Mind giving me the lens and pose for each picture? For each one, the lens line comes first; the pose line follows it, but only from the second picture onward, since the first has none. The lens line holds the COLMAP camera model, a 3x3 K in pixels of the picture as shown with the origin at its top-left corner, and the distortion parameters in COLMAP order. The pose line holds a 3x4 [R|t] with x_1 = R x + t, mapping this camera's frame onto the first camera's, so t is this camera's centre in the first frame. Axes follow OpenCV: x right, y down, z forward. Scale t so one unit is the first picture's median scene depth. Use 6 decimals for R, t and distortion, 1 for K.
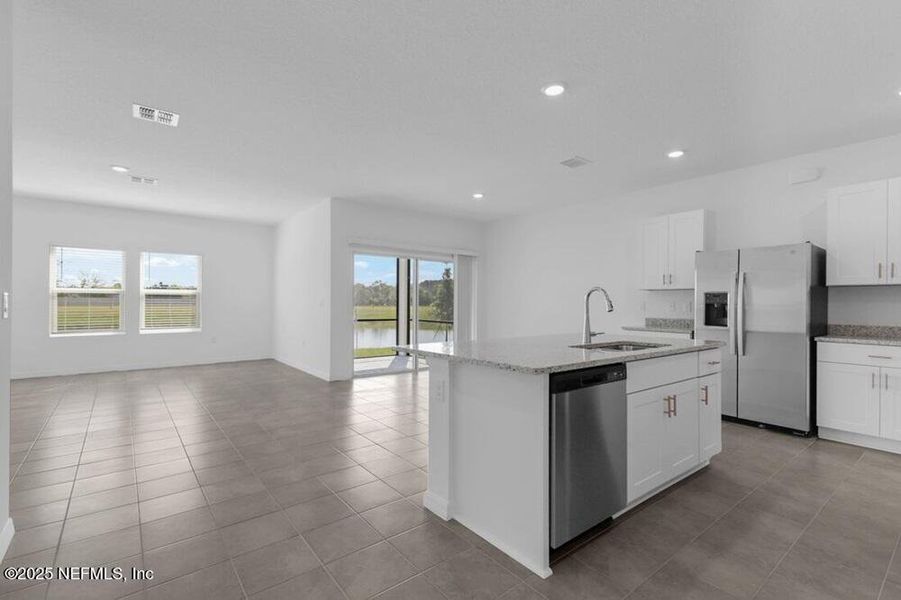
lens RADIAL K [[403.1, 0, 454.1], [0, 403.1, 303.6], [0, 0, 1]] dist [0.024305, -0.000380]
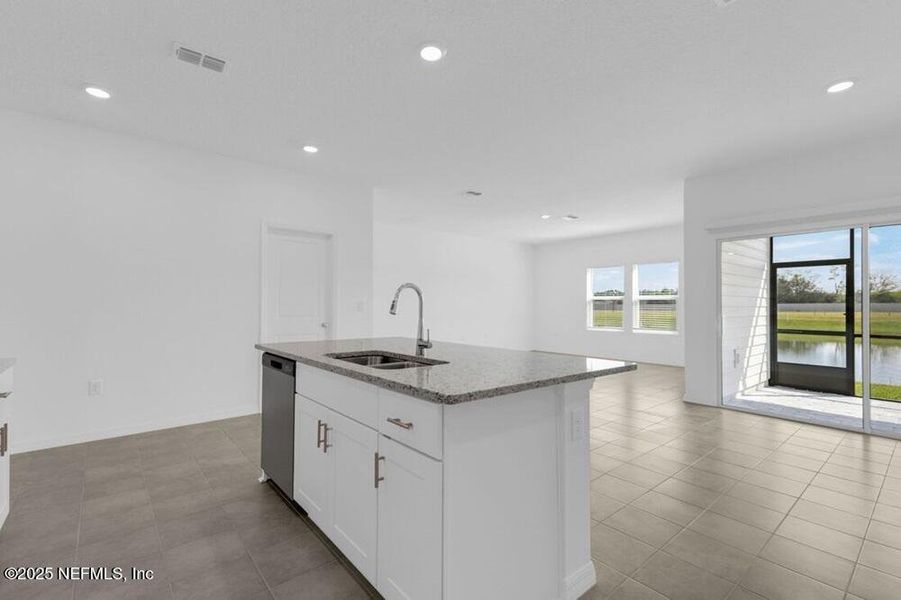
lens RADIAL K [[408.6, 0, 448.4], [0, 408.6, 302.0], [0, 0, 1]] dist [0.033858, -0.000146]
pose [[0.025878, -0.014683, -0.999557, 0.452602], [-0.003179, 0.999886, -0.014770, 0.002050], [0.999660, 0.003559, 0.025829, 0.413813]]
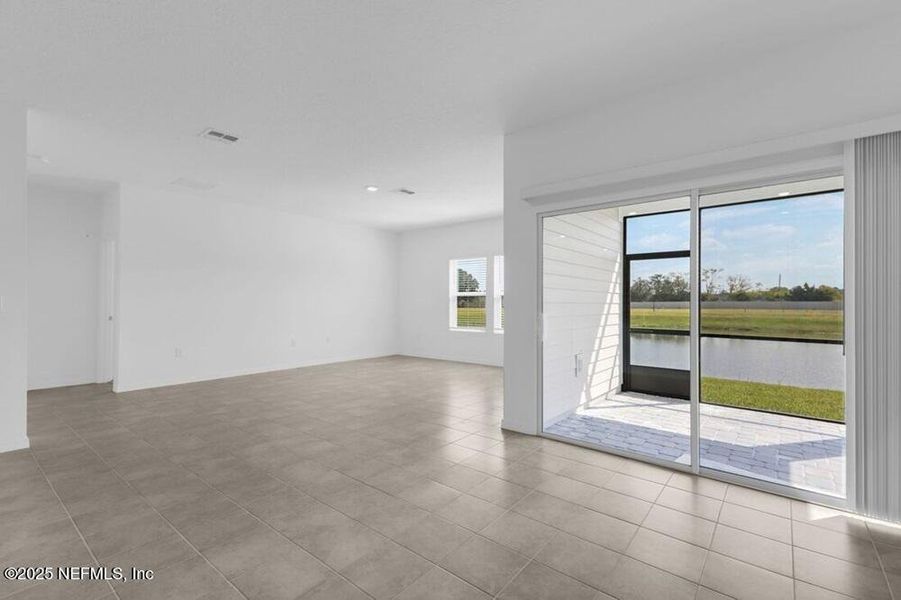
lens RADIAL K [[408.6, 0, 448.4], [0, 408.6, 302.0], [0, 0, 1]] dist [0.033858, -0.000146]
pose [[0.208818, -0.010439, -0.977899, 0.258898], [-0.001661, 0.999938, -0.011029, 0.003515], [0.977953, 0.003927, 0.208787, 0.657010]]
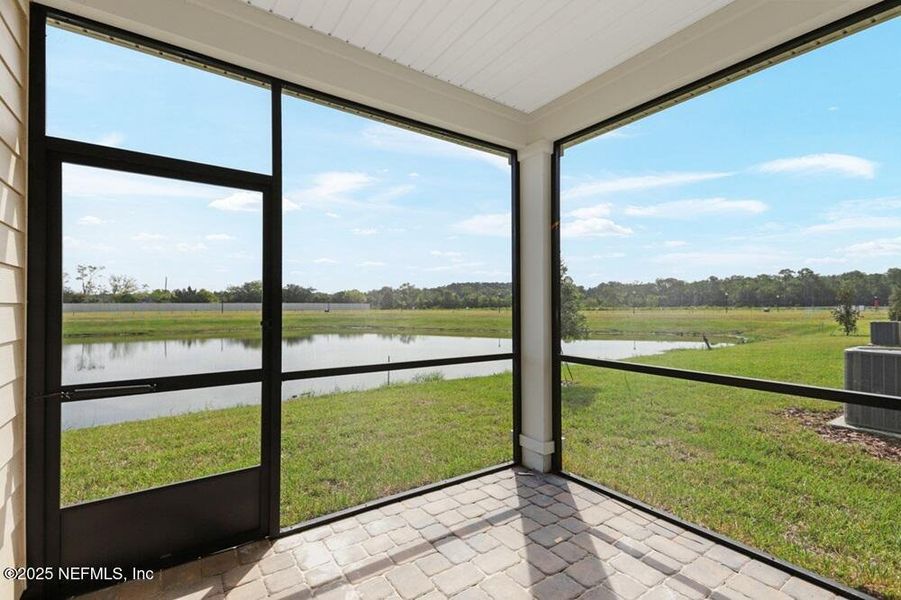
lens RADIAL K [[403.1, 0, 454.1], [0, 403.1, 303.6], [0, 0, 1]] dist [0.024305, -0.000380]
pose [[0.997953, -0.008672, -0.063358, -0.251808], [0.008265, 0.999944, -0.006682, 0.000108], [0.063413, 0.006144, 0.997968, 0.972018]]
